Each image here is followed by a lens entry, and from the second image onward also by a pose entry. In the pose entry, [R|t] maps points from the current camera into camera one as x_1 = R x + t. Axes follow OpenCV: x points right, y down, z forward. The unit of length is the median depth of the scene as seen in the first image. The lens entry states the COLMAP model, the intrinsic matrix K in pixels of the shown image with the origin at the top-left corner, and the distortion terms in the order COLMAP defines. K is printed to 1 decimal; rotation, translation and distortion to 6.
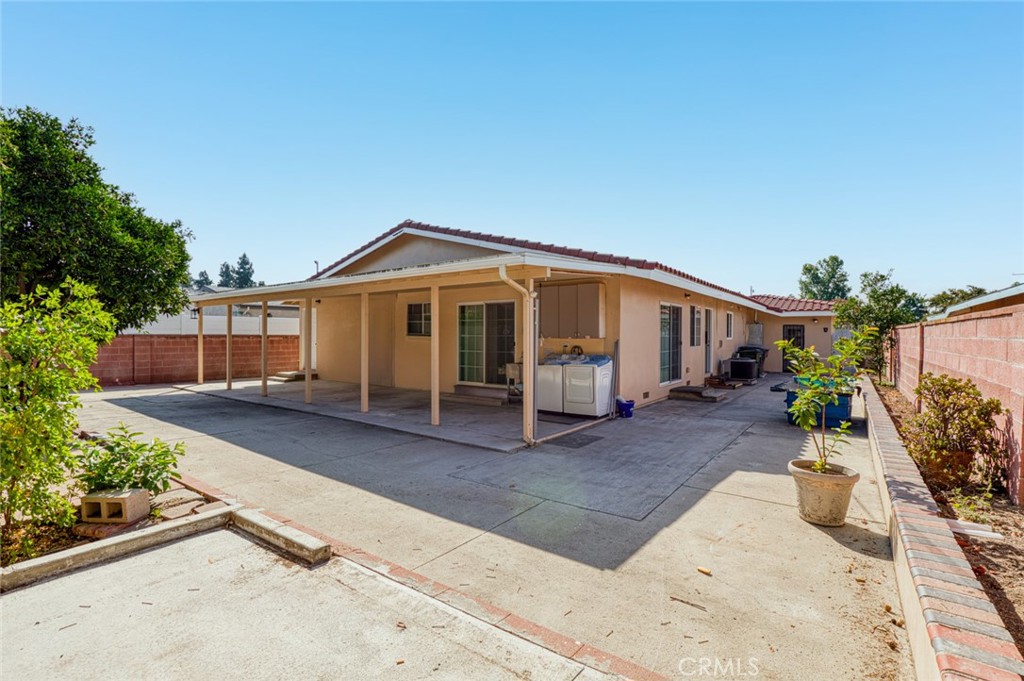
lens RADIAL K [[473.1, 0, 516.7], [0, 473.1, 336.0], [0, 0, 1]] dist [-0.024461, 0.005334]
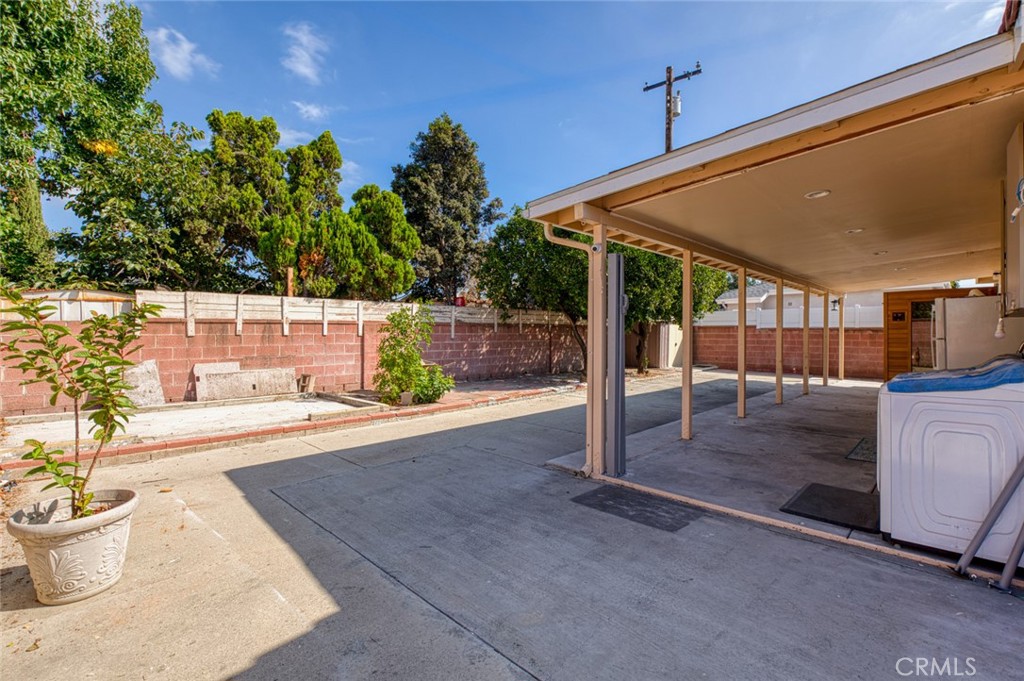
lens RADIAL K [[473.1, 0, 518.4], [0, 473.1, 337.1], [0, 0, 1]] dist [-0.024461, 0.005334]
pose [[-0.164194, 0.002050, -0.986426, 0.410909], [-0.002925, 0.999992, 0.002565, 0.018656], [0.986424, 0.003306, -0.164187, 0.589941]]
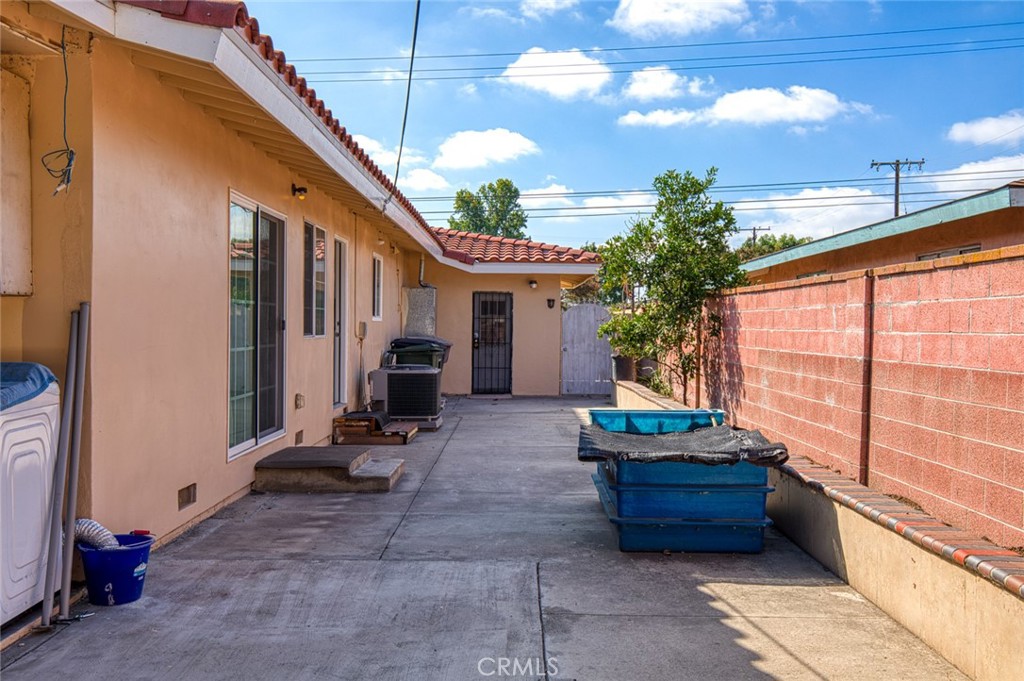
lens RADIAL K [[978.8, 0, 513.1], [0, 978.8, 336.9], [0, 0, 1]] dist [0.038711, 0.000000]
pose [[0.816003, -0.005523, 0.578021, 0.077515], [-0.001892, 0.999923, 0.012226, 0.016113], [-0.578044, -0.011070, 0.815930, 0.347655]]
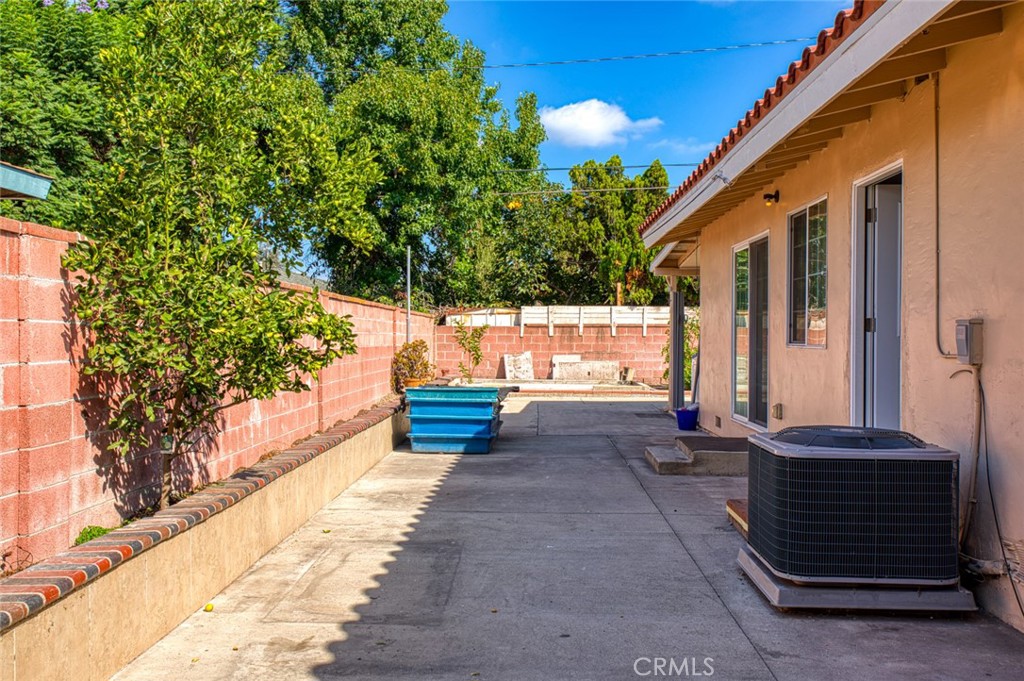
lens RADIAL K [[978.8, 0, 511.6], [0, 978.8, 339.9], [0, 0, 1]] dist [0.038711, 0.000000]
pose [[-0.829289, -0.007291, -0.558772, 0.670752], [-0.011417, 0.999927, 0.003898, 0.019779], [0.558703, 0.009612, -0.829312, 1.035374]]
